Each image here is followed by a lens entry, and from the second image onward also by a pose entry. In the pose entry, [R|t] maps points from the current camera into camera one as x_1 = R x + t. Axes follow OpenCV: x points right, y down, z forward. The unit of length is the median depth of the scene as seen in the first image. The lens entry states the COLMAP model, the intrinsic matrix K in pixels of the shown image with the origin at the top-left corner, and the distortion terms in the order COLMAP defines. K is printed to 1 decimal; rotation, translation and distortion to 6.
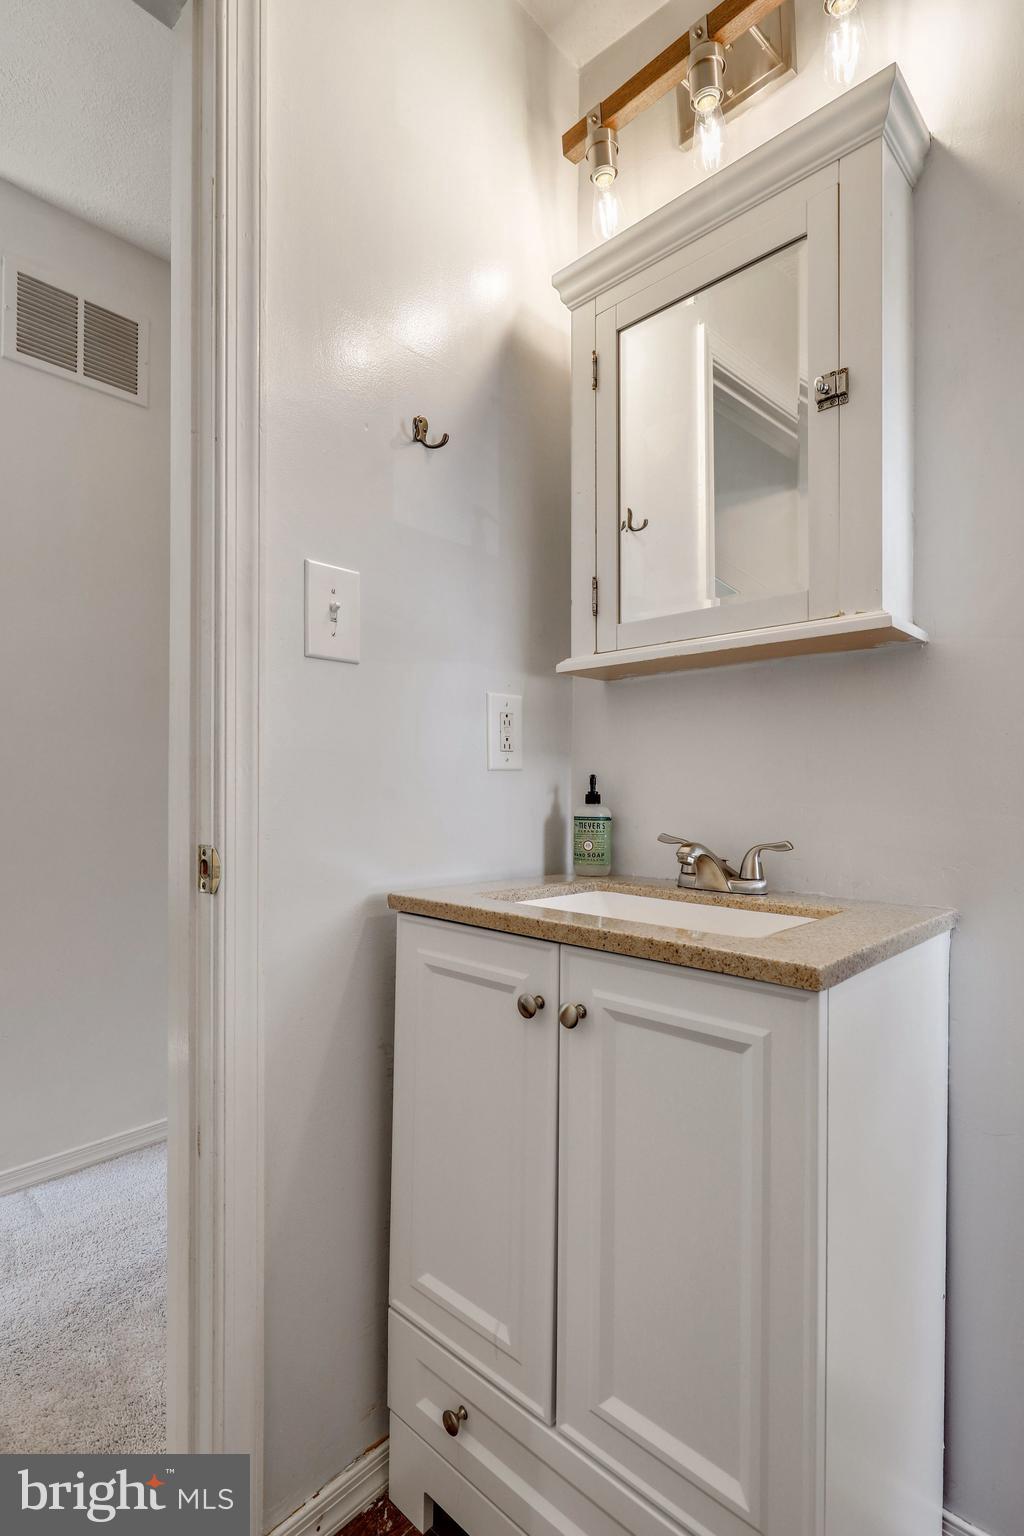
lens RADIAL K [[744.1, 0, 506.9], [0, 744.1, 774.5], [0, 0, 1]] dist [0.002647, 0.000303]
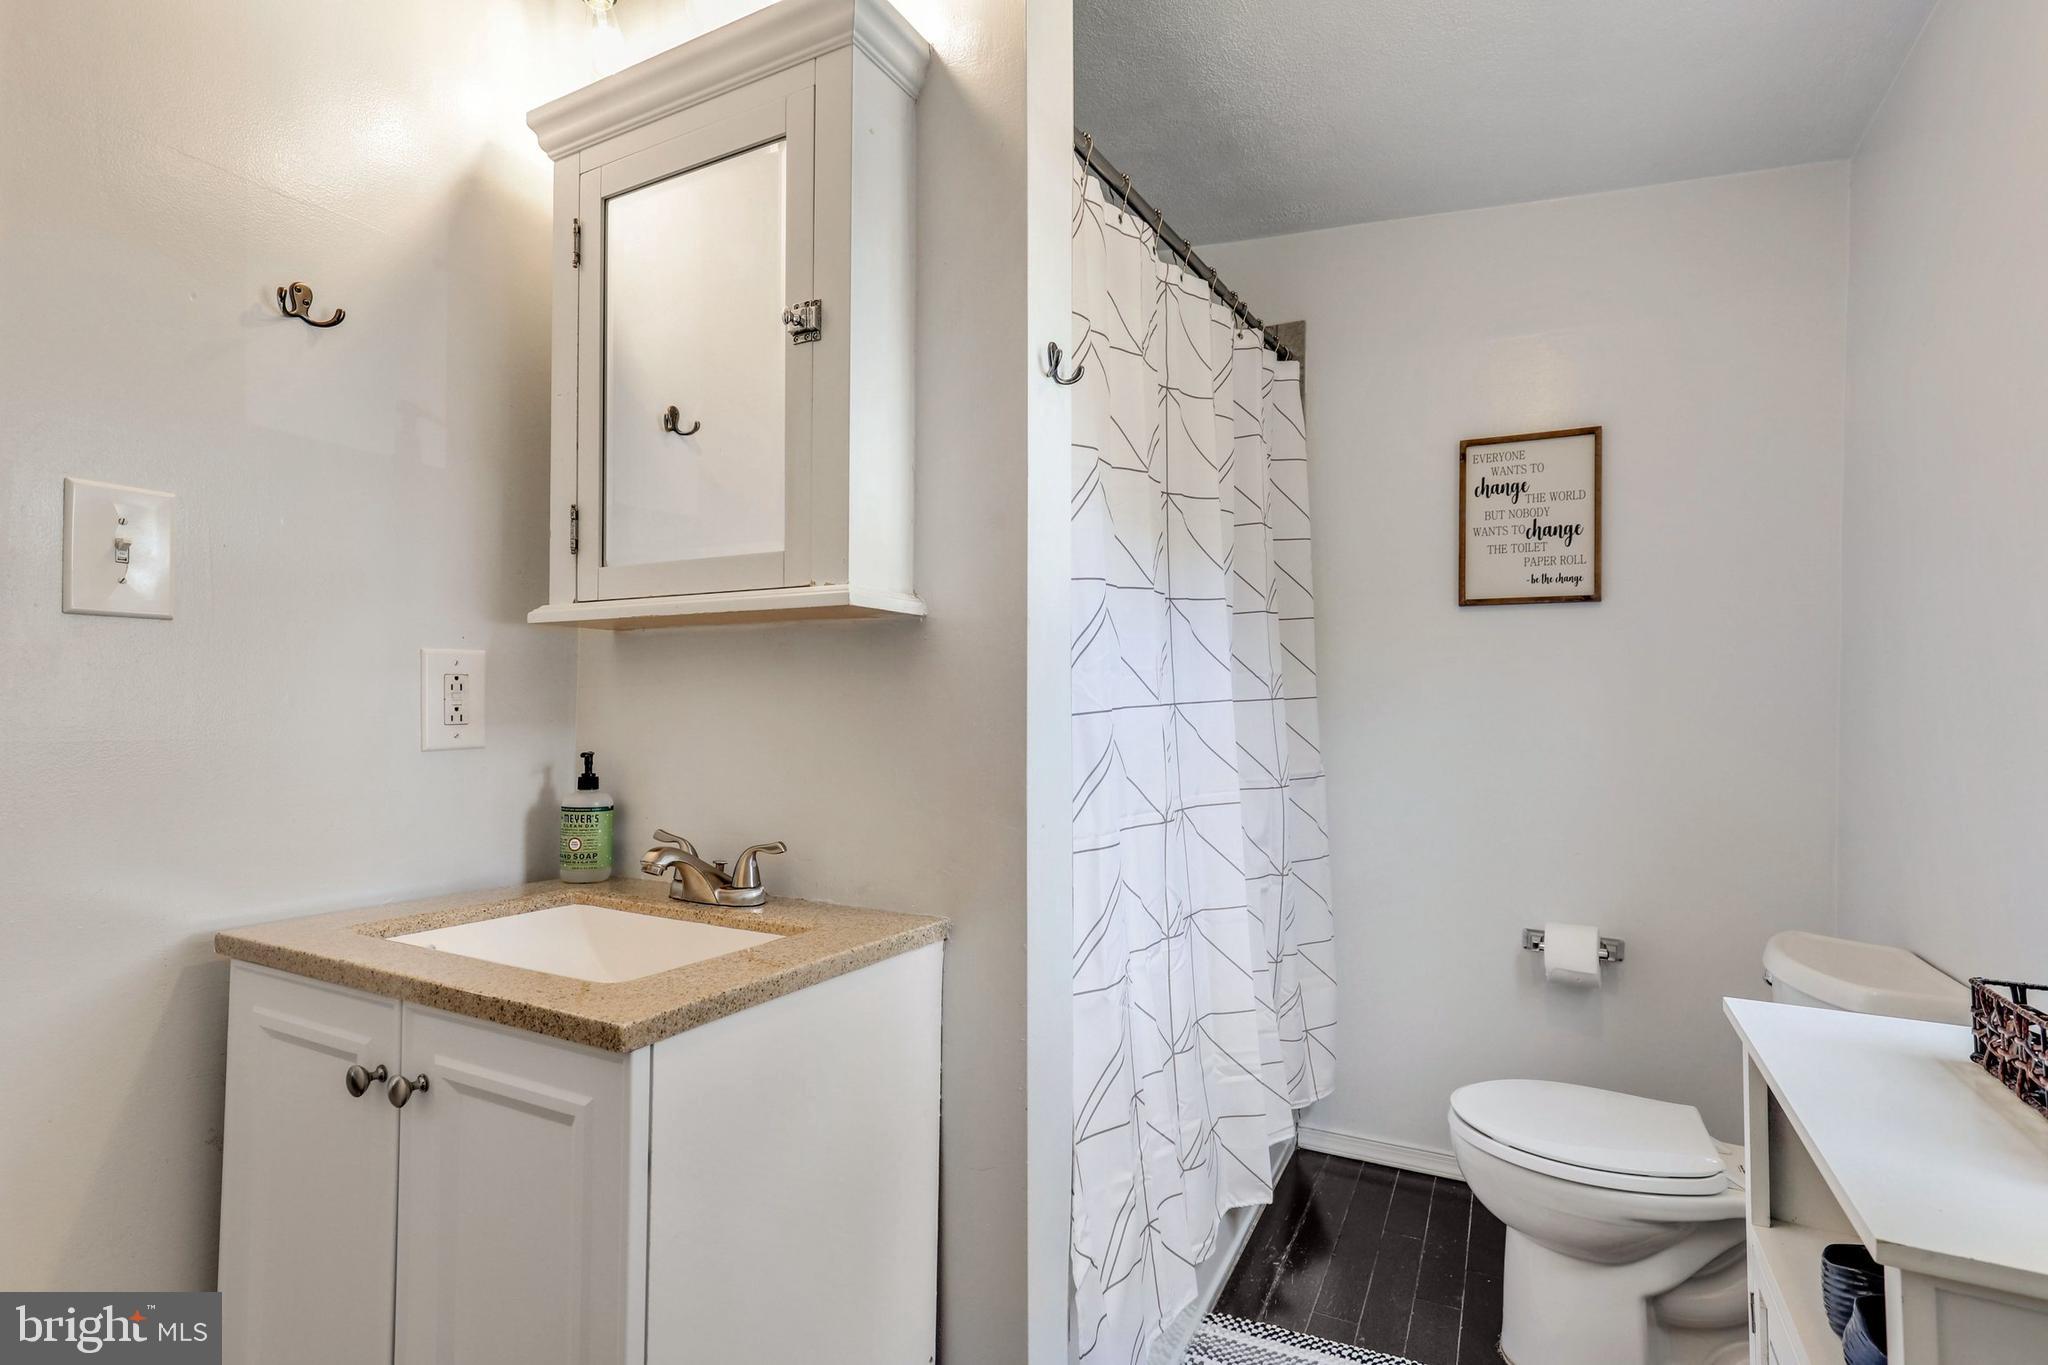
lens RADIAL K [[992.1, 0, 1018.8], [0, 992.1, 679.7], [0, 0, 1]] dist [0.002647, 0.000303]
pose [[0.965138, 0.008676, 0.261599, 0.329855], [-0.006839, 0.999945, -0.007932, -0.083548], [-0.261653, 0.005867, 0.965144, -0.148843]]
